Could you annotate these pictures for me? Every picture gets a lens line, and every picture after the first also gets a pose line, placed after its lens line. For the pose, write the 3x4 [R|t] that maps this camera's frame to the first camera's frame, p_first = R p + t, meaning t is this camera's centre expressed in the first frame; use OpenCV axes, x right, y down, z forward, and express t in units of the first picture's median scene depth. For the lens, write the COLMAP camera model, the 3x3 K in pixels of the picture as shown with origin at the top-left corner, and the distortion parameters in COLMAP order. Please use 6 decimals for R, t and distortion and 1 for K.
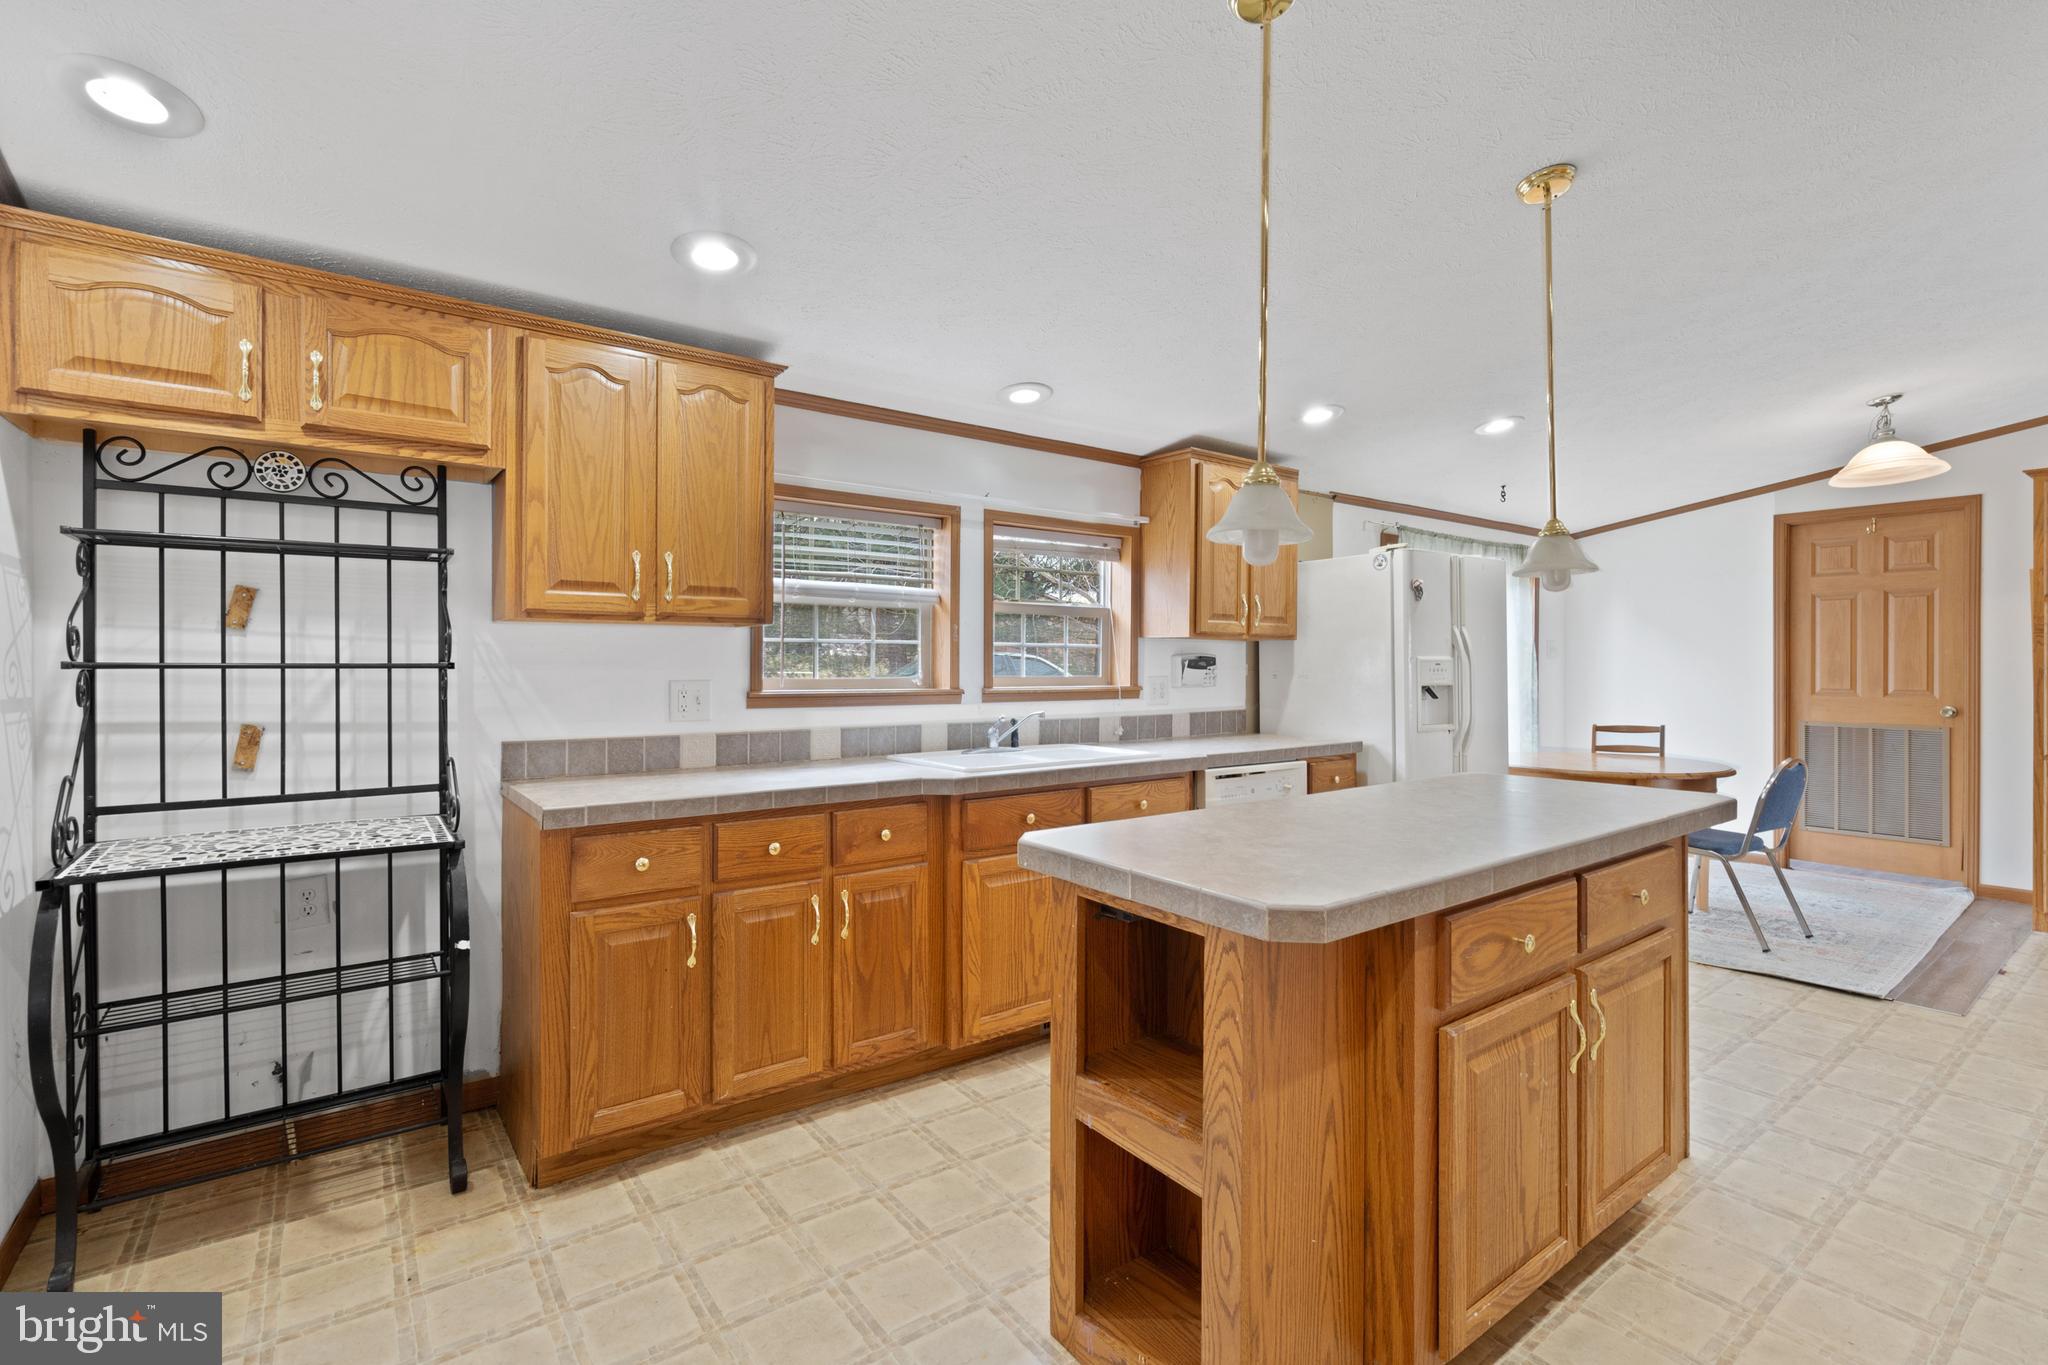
lens RADIAL K [[935.9, 0, 1022.1], [0, 935.9, 661.0], [0, 0, 1]] dist [-0.005182, 0.002038]
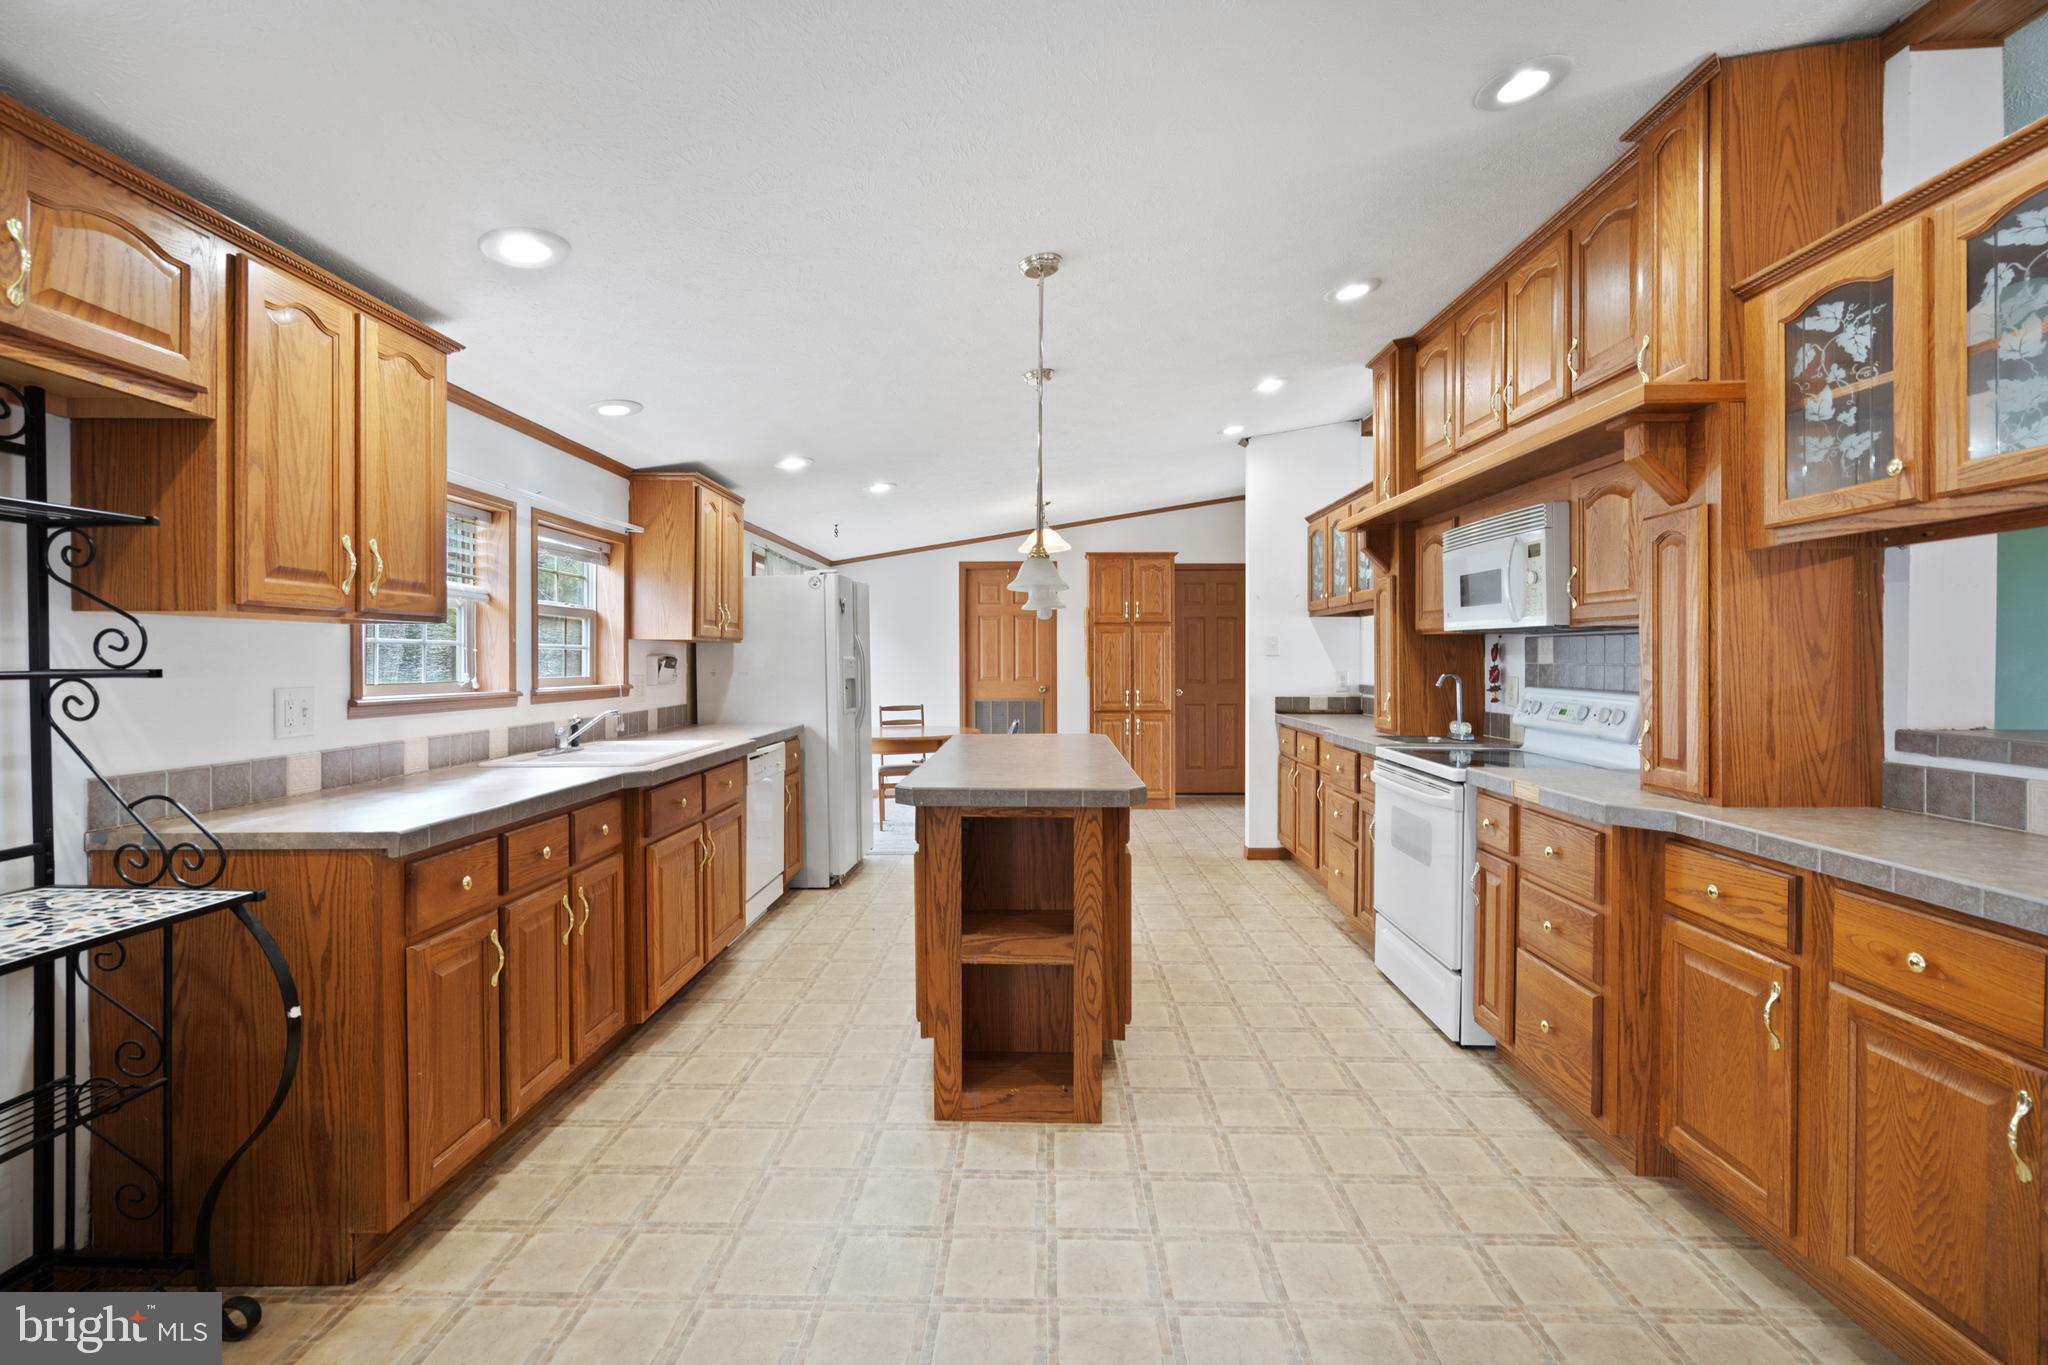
lens RADIAL K [[935.9, 0, 1027.1], [0, 935.9, 661.7], [0, 0, 1]] dist [-0.005182, 0.002038]
pose [[0.608712, -0.004740, 0.793377, -0.508007], [0.001320, 0.999987, 0.004961, -0.004648], [-0.793390, -0.001972, 0.608711, -0.005864]]
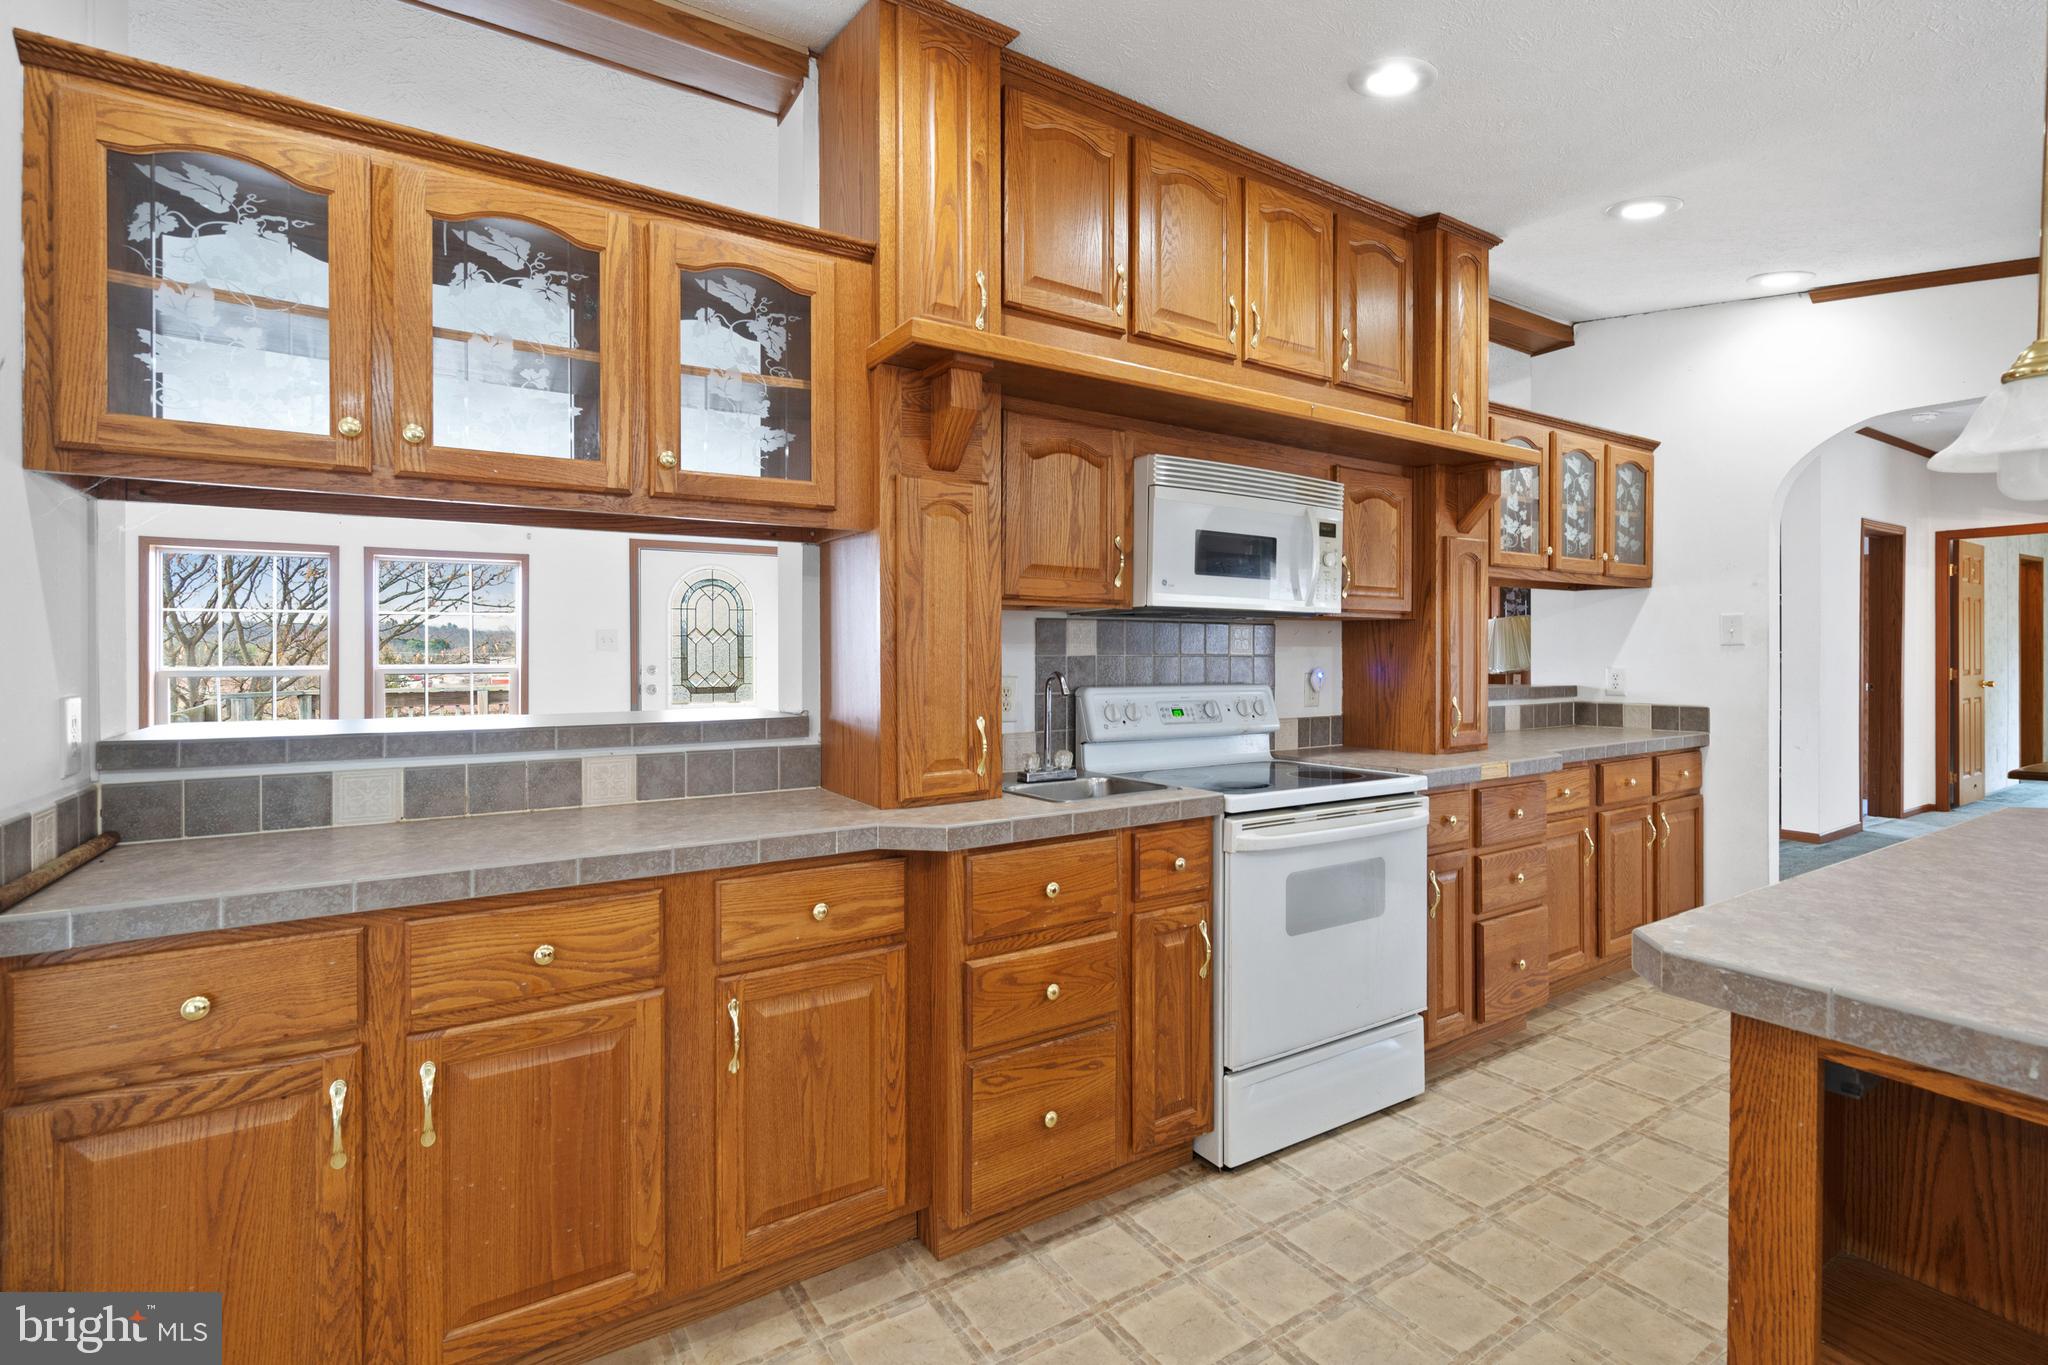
lens RADIAL K [[935.9, 0, 1028.9], [0, 935.9, 654.7], [0, 0, 1]] dist [-0.005182, 0.002038]
pose [[-0.997904, 0.003221, 0.064637, 0.654823], [0.003347, 0.999993, 0.001829, 0.000575], [-0.064631, 0.002042, -0.997907, 0.947811]]
